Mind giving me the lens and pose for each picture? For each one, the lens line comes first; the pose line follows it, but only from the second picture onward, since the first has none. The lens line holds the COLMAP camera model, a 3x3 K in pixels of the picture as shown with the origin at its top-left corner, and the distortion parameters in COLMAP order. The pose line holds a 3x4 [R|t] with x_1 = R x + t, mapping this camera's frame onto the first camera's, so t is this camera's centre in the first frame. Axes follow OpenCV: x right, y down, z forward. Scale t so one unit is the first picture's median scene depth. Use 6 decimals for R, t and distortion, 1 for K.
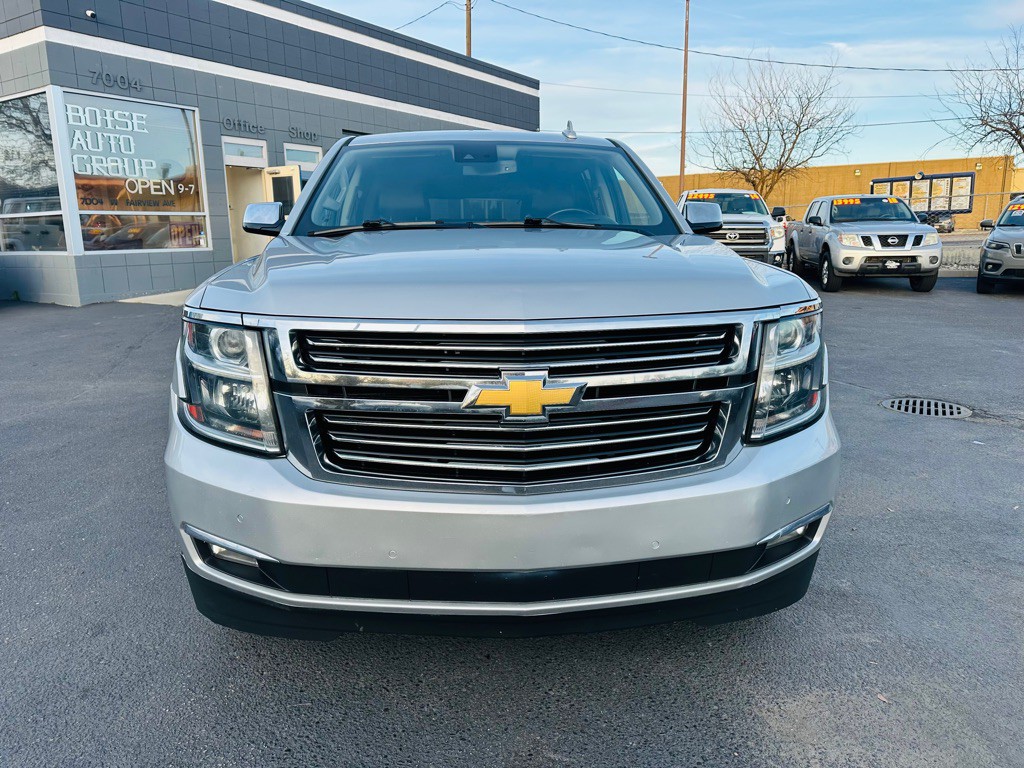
lens RADIAL K [[741.3, 0, 509.3], [0, 741.3, 384.4], [0, 0, 1]] dist [0.022703, -0.015551]
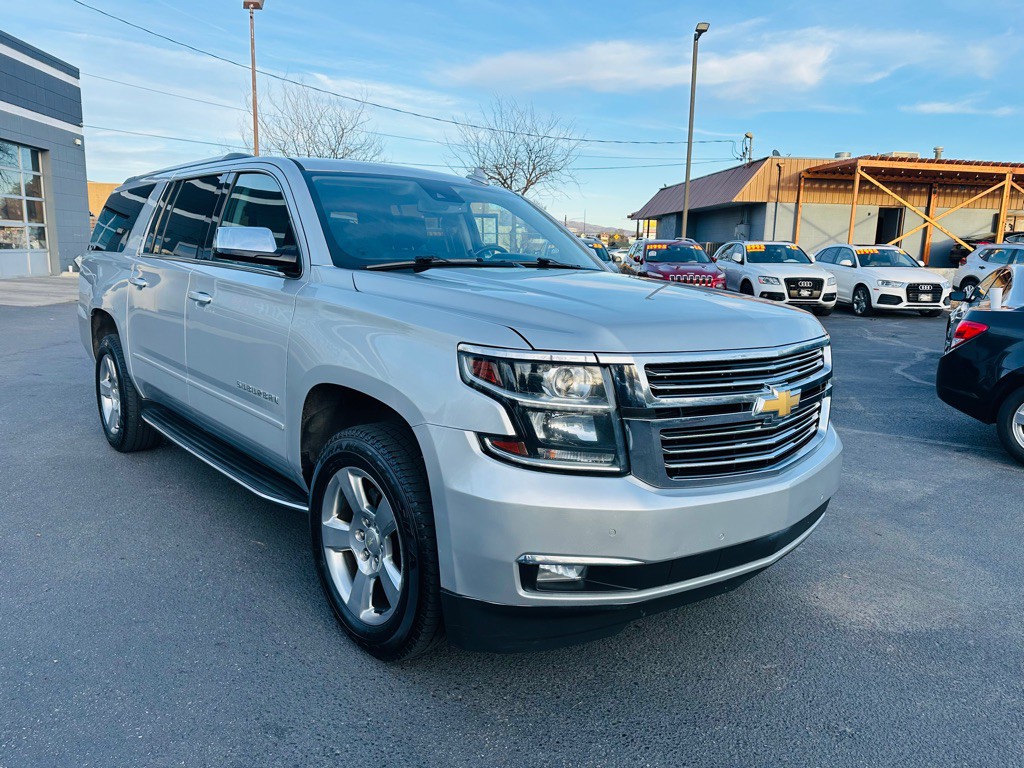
lens RADIAL K [[788.4, 0, 479.7], [0, 788.4, 379.1], [0, 0, 1]] dist [-0.009576, 0.006298]
pose [[0.781277, -0.064196, 0.620875, -0.810867], [0.085255, 0.996350, -0.004262, -0.042405], [-0.618335, 0.056263, 0.783898, 0.115392]]
